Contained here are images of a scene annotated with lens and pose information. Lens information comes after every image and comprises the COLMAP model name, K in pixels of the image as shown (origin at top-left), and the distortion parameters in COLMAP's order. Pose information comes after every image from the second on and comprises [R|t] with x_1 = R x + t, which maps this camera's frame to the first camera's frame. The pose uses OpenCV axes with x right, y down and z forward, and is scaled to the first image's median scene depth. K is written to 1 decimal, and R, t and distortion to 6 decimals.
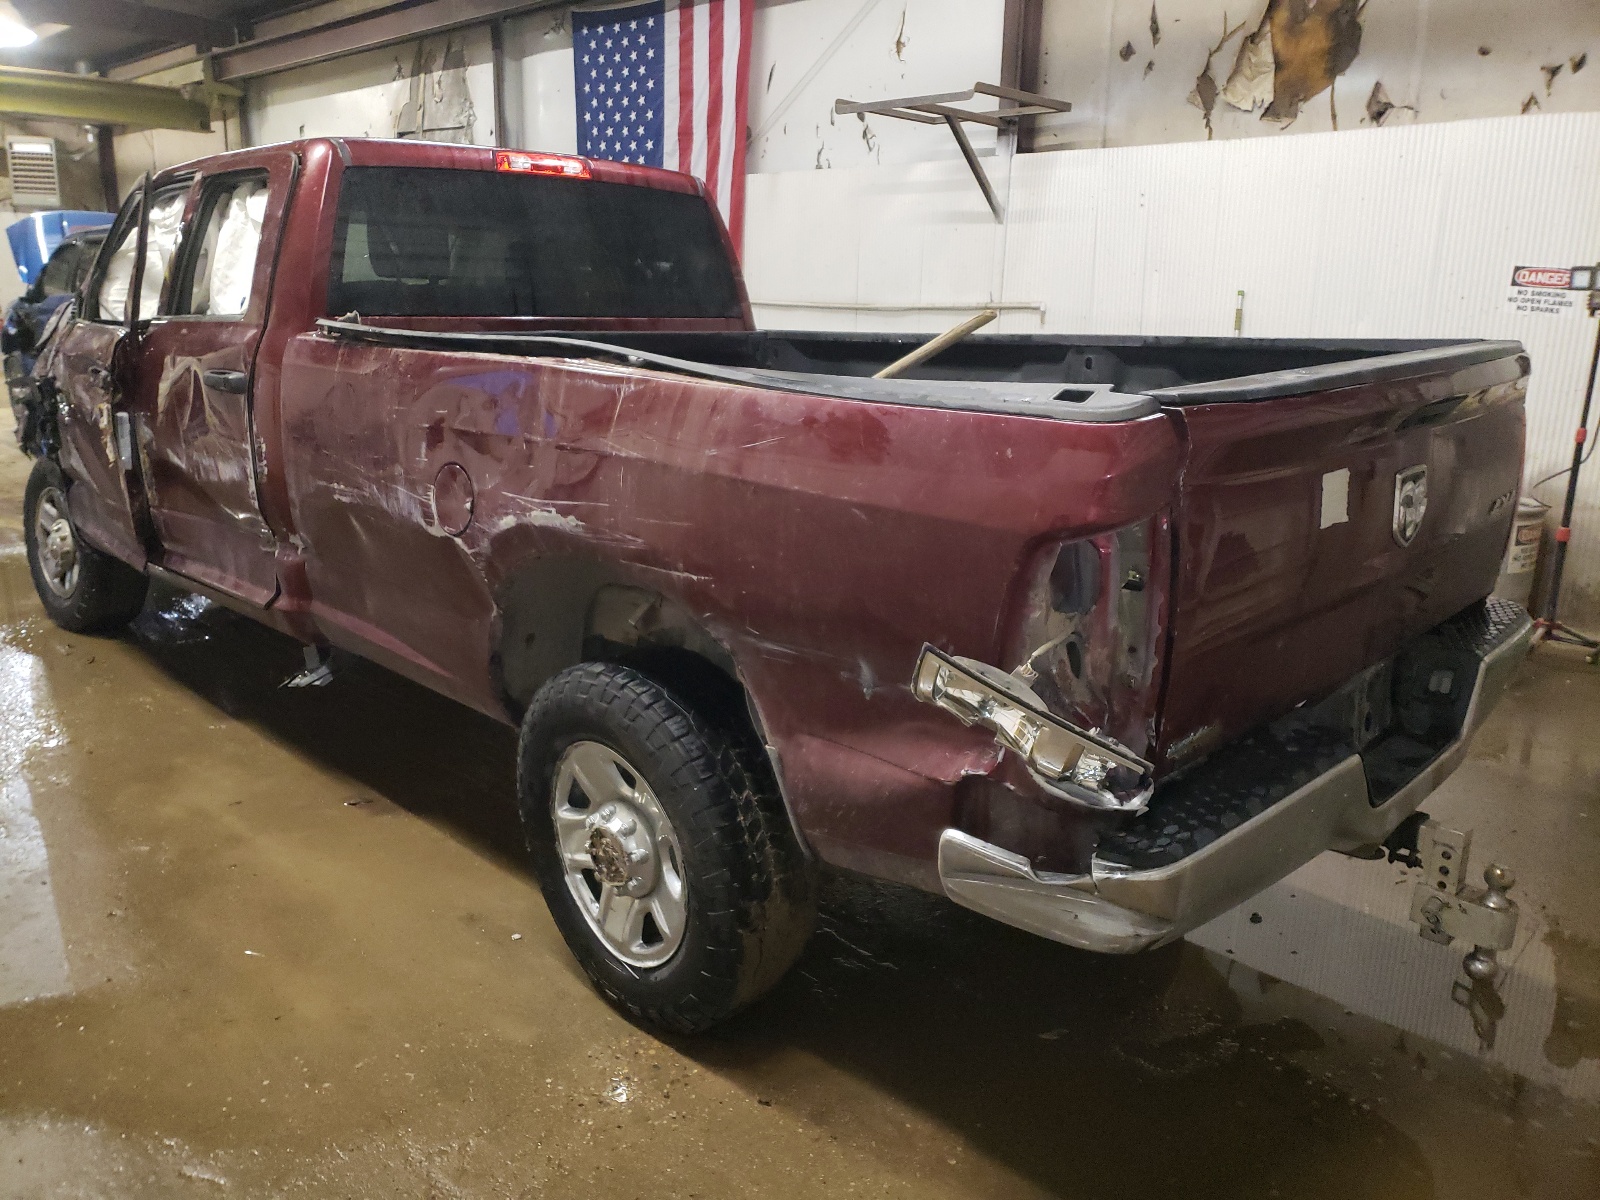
lens RADIAL K [[1229.3, 0, 803.6], [0, 1229.3, 592.5], [0, 0, 1]] dist [0.036755, -0.031455]
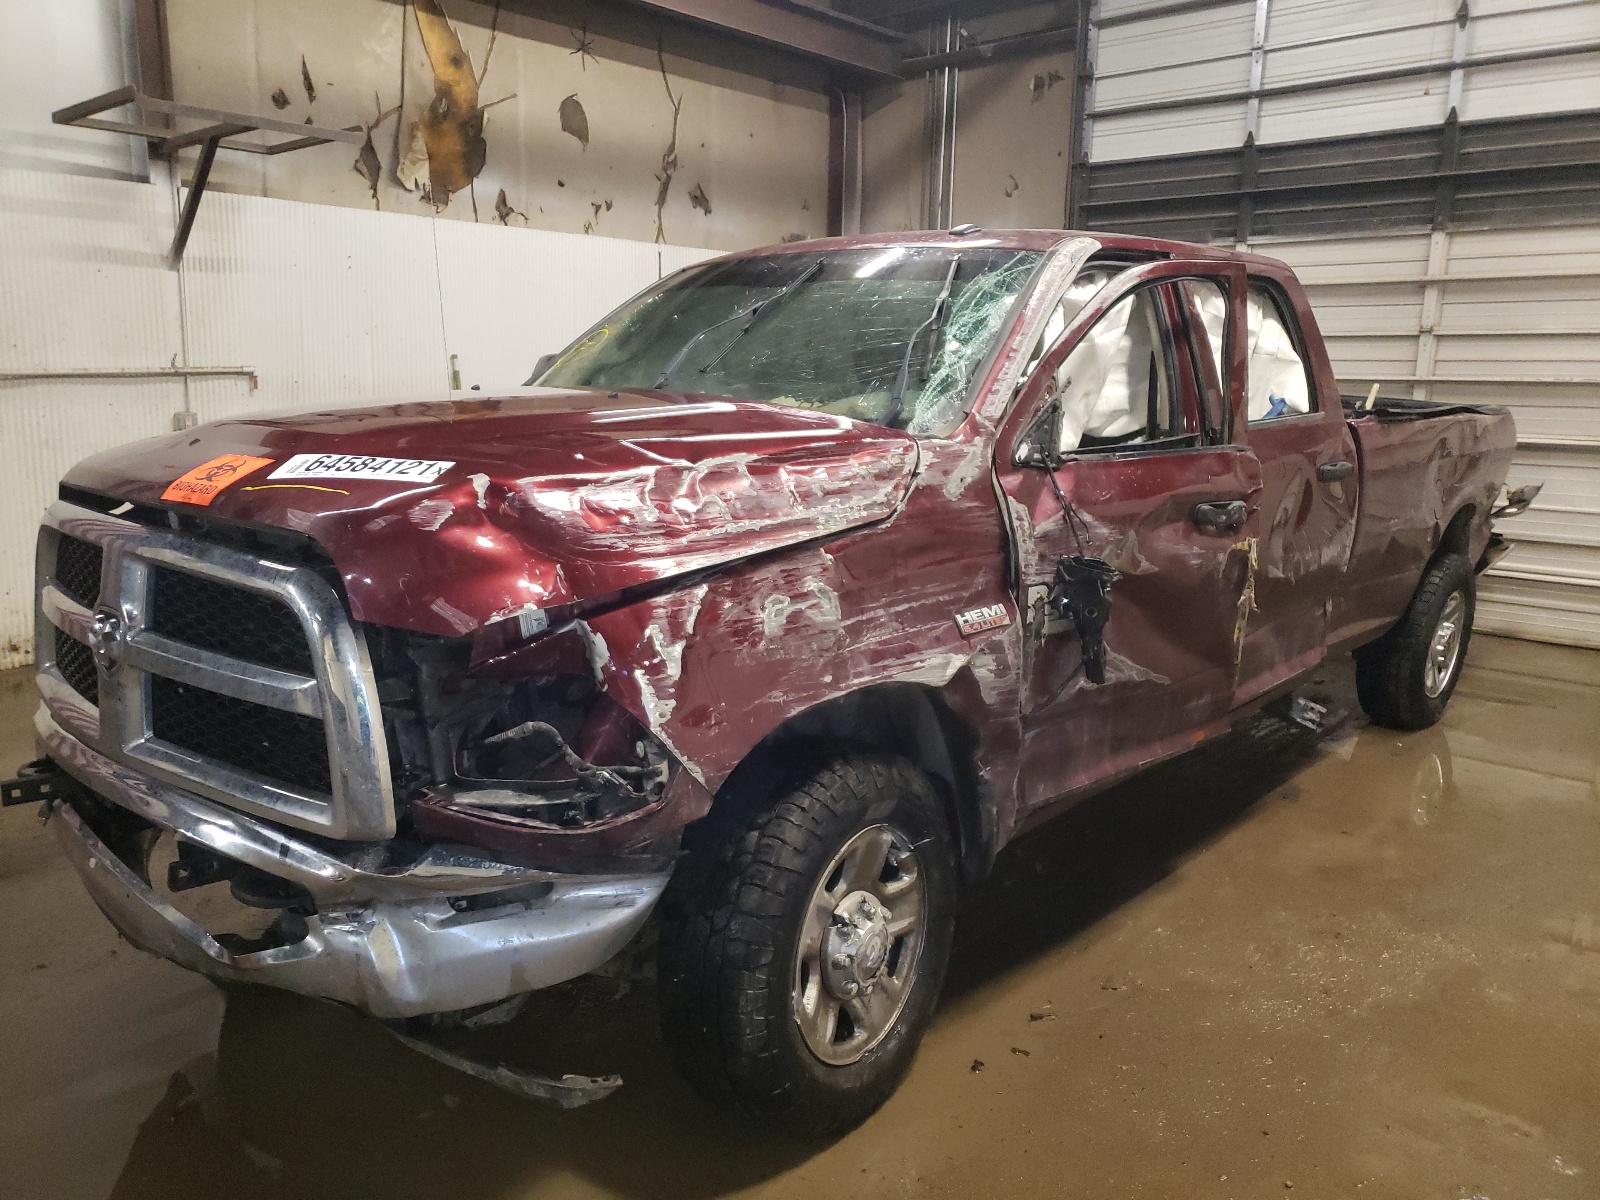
lens RADIAL K [[1229.3, 0, 766.4], [0, 1229.3, 590.1], [0, 0, 1]] dist [0.036755, -0.031455]
pose [[-0.046221, -0.200057, 0.978694, -0.833237], [0.221548, 0.953288, 0.205326, -0.218726], [-0.974053, 0.226318, 0.000261, 0.814608]]
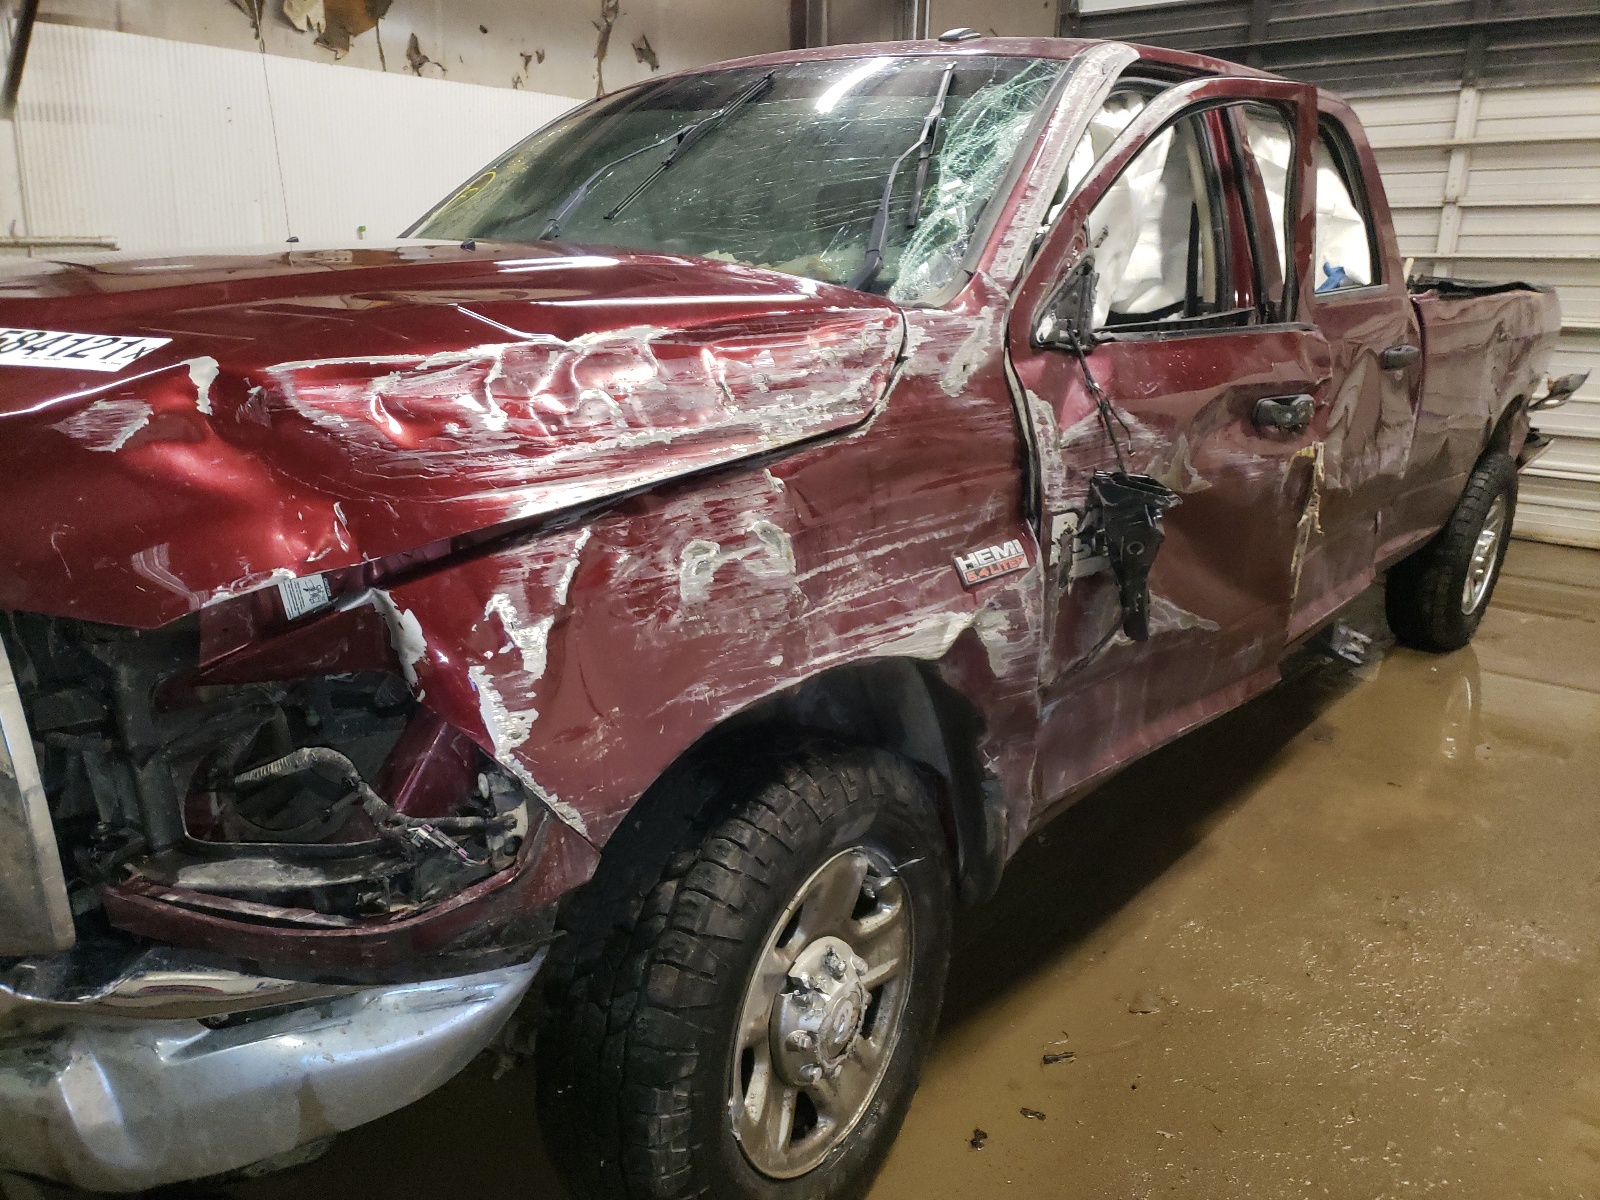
lens RADIAL K [[1229.3, 0, 794.5], [0, 1229.3, 572.9], [0, 0, 1]] dist [0.036755, -0.031455]
pose [[-0.095171, -0.269680, 0.958236, -0.722736], [0.217741, 0.933655, 0.284388, -0.202280], [-0.971355, 0.235713, -0.030136, 0.803110]]
